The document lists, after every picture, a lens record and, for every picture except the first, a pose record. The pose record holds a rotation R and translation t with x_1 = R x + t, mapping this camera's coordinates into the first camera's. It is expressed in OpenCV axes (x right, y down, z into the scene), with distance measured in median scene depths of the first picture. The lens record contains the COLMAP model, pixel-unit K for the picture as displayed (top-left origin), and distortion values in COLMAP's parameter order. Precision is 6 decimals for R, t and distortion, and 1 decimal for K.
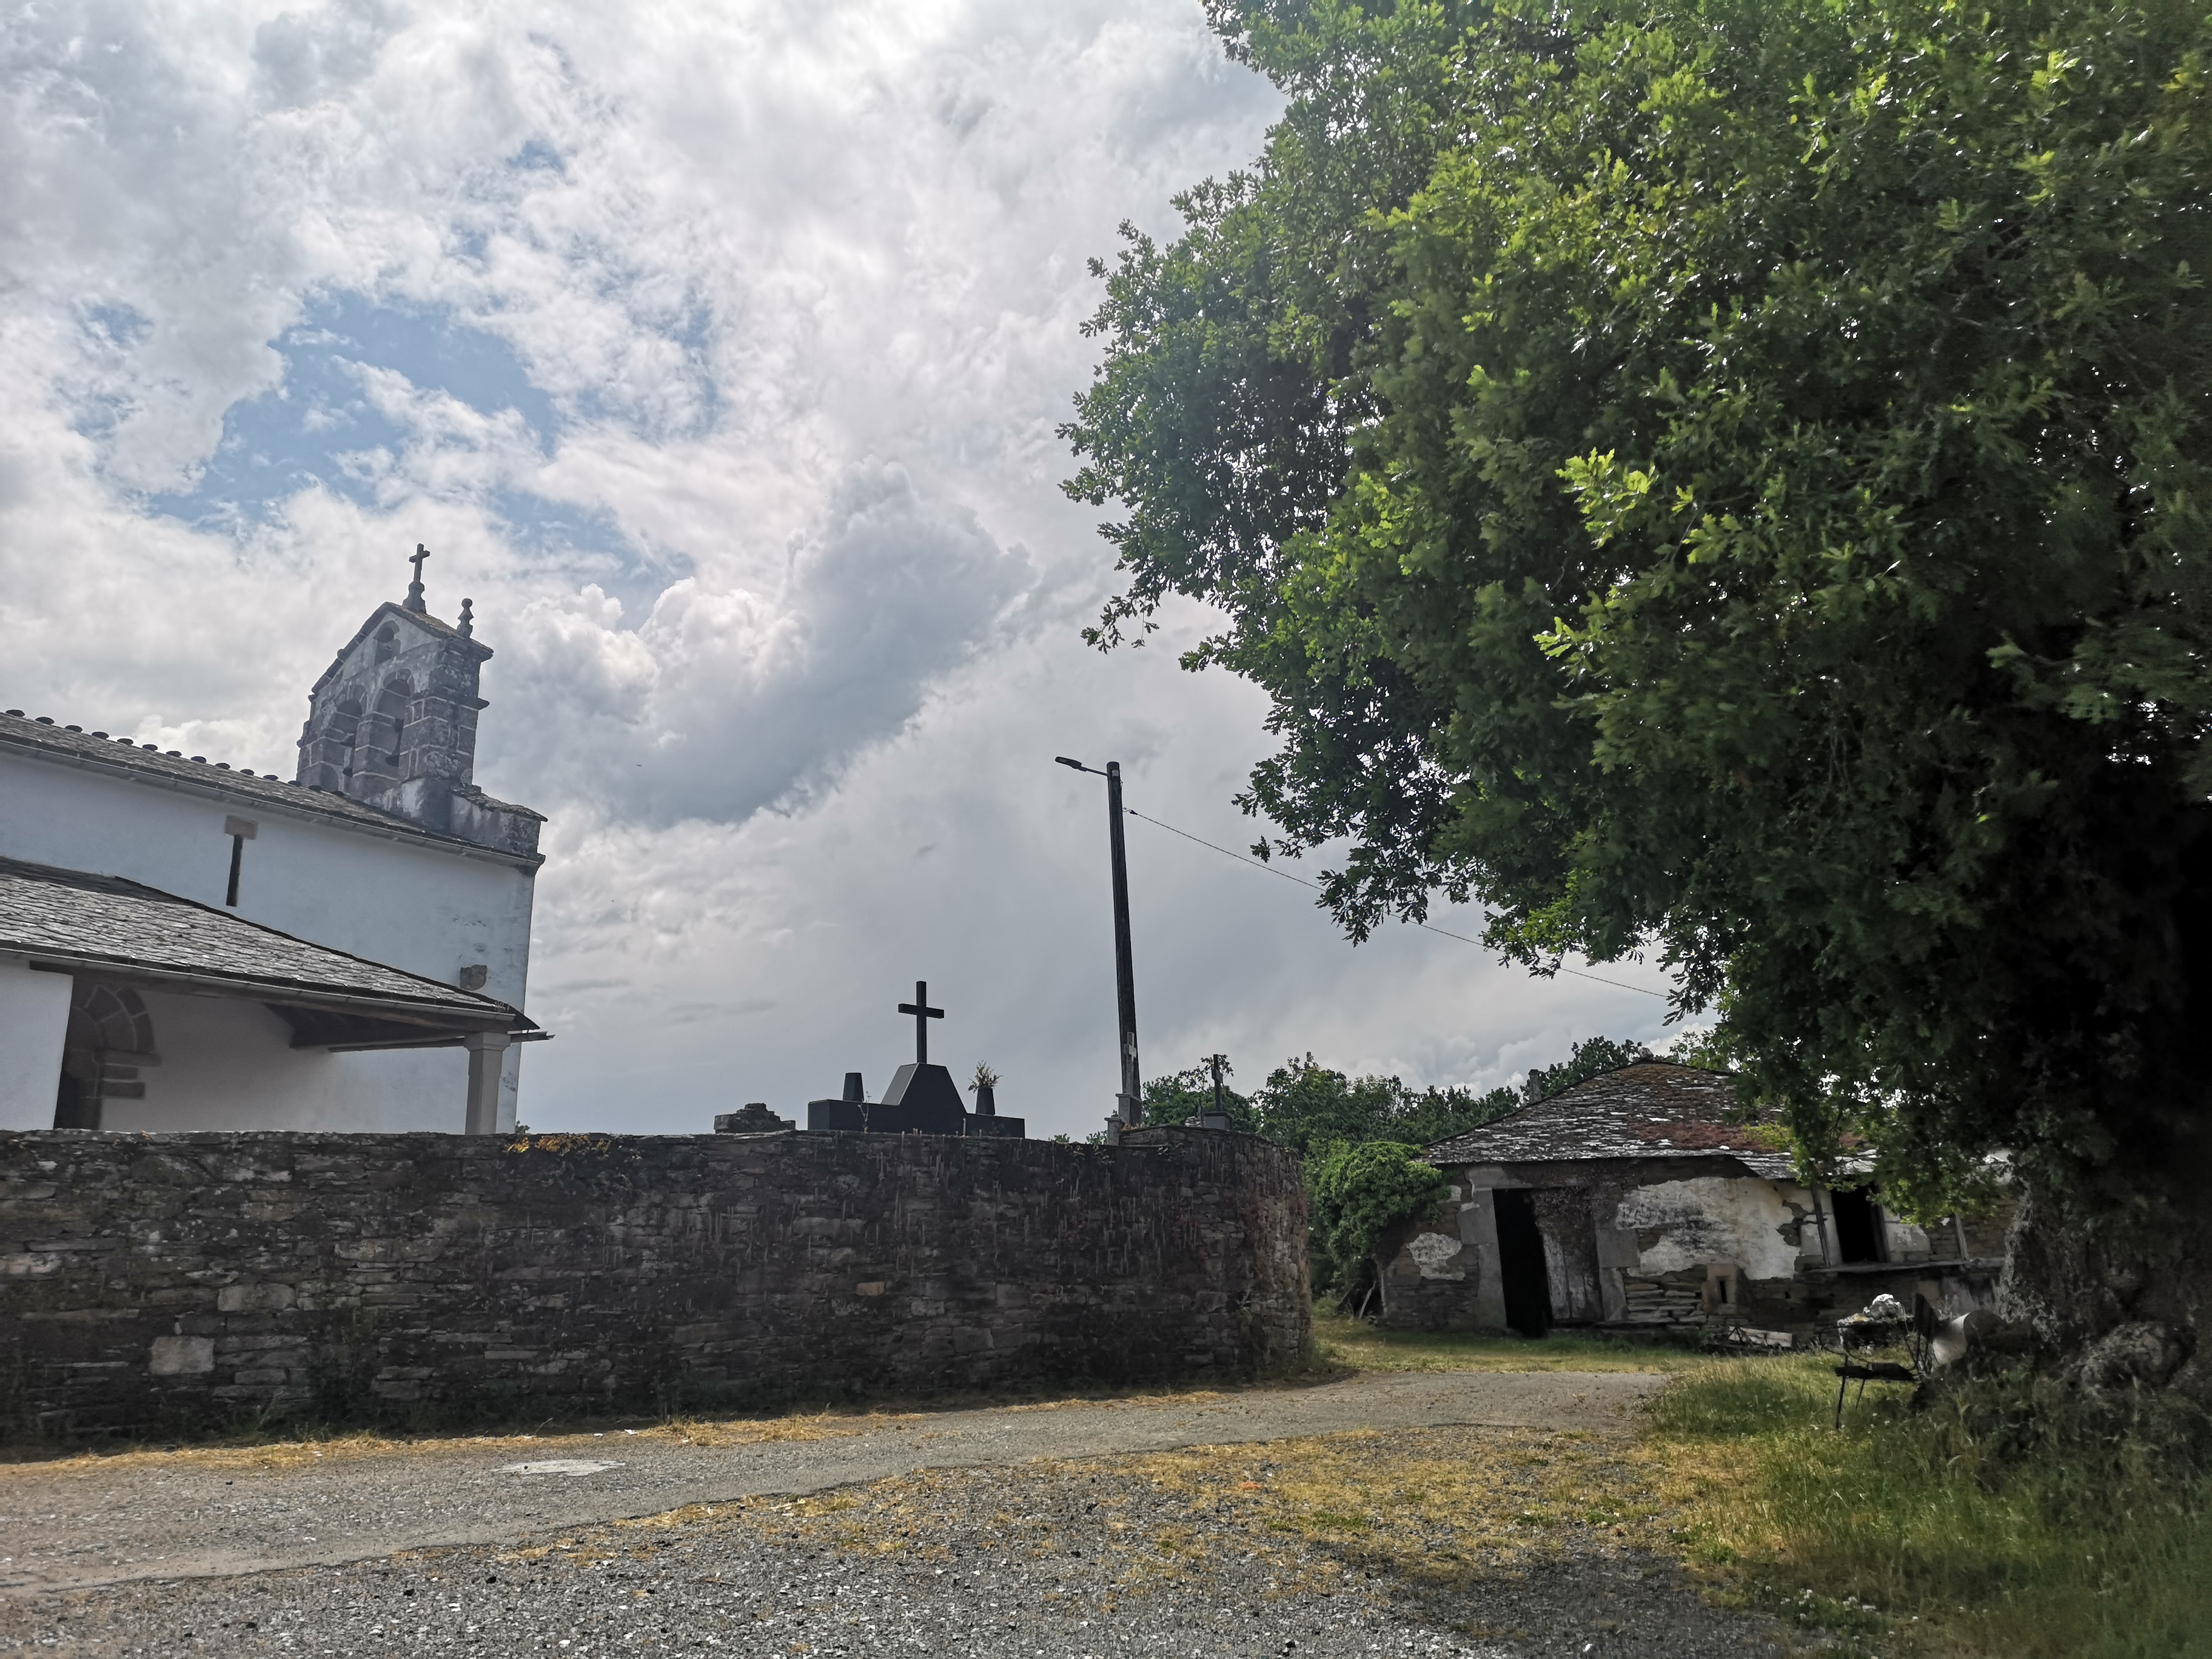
lens RADIAL K [[1674.7, 0, 1106.0], [0, 1674.7, 829.5], [0, 0, 1]] dist [0.059207, -0.077176]
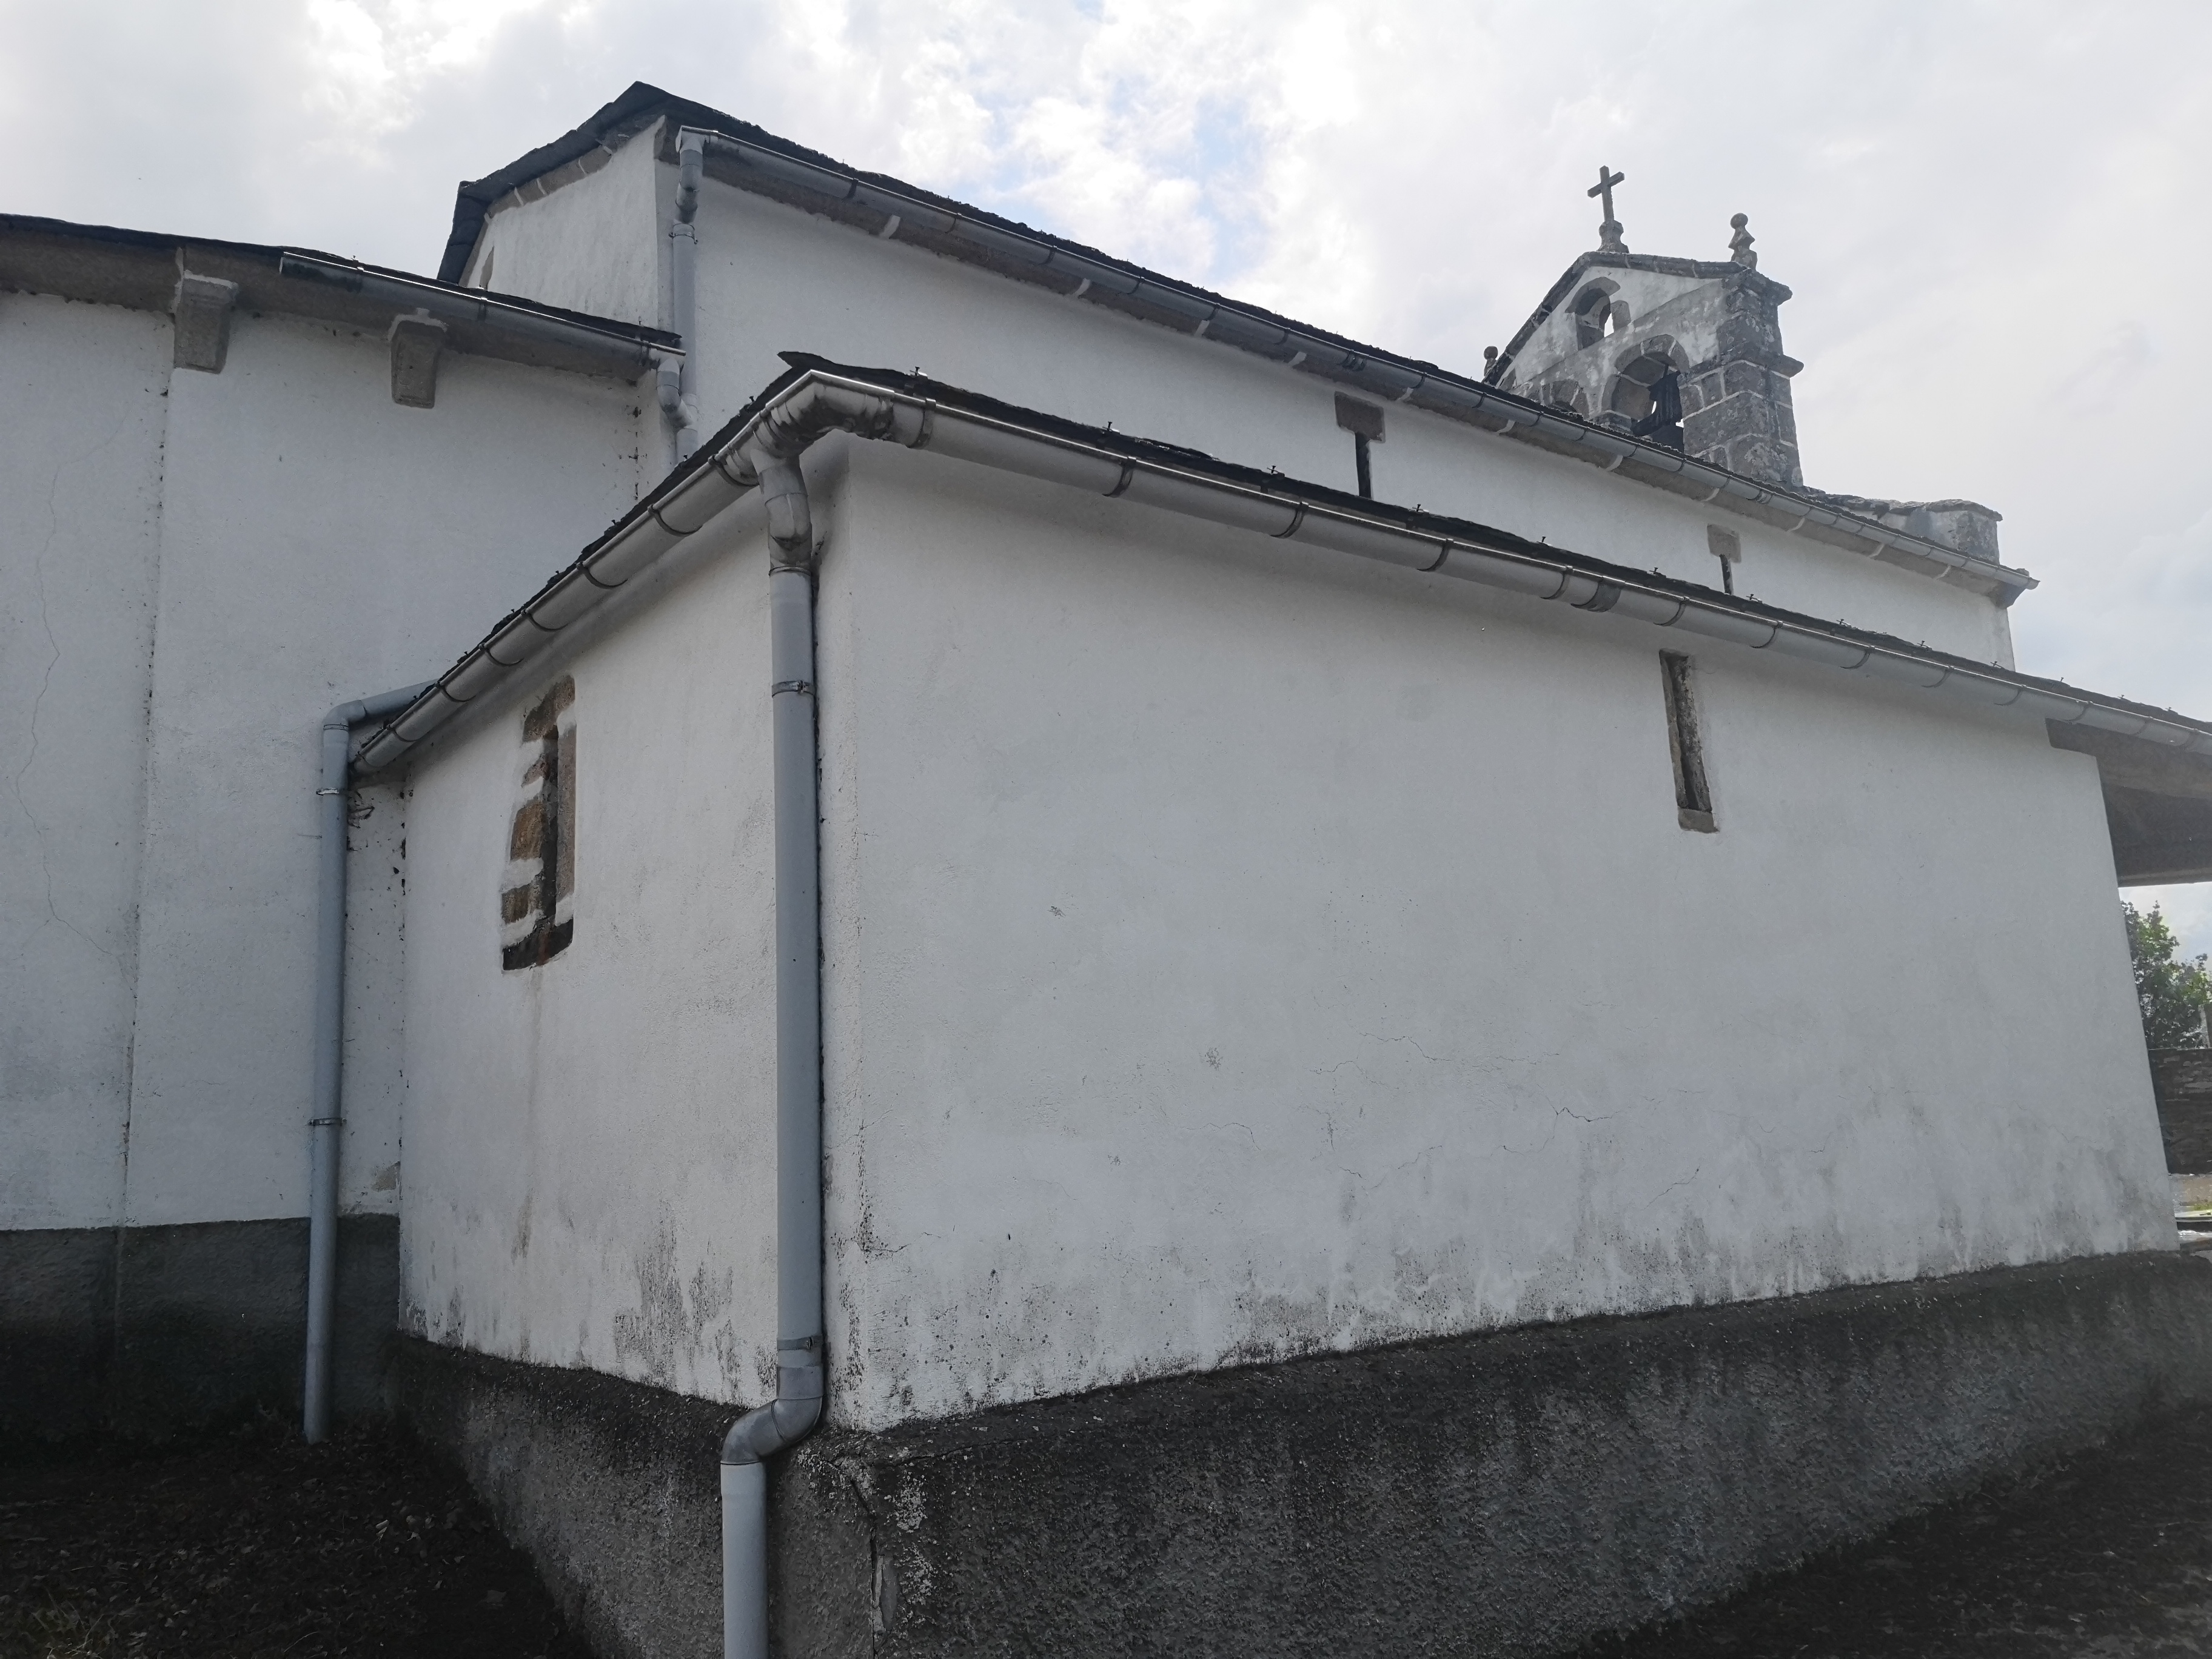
lens RADIAL K [[1674.7, 0, 1106.0], [0, 1674.7, 829.5], [0, 0, 1]] dist [0.059207, -0.077176]
pose [[0.946935, -0.068283, -0.314087, -0.421906], [0.097054, 0.992306, 0.076877, 0.025759], [0.306421, -0.103281, 0.946276, 0.279919]]
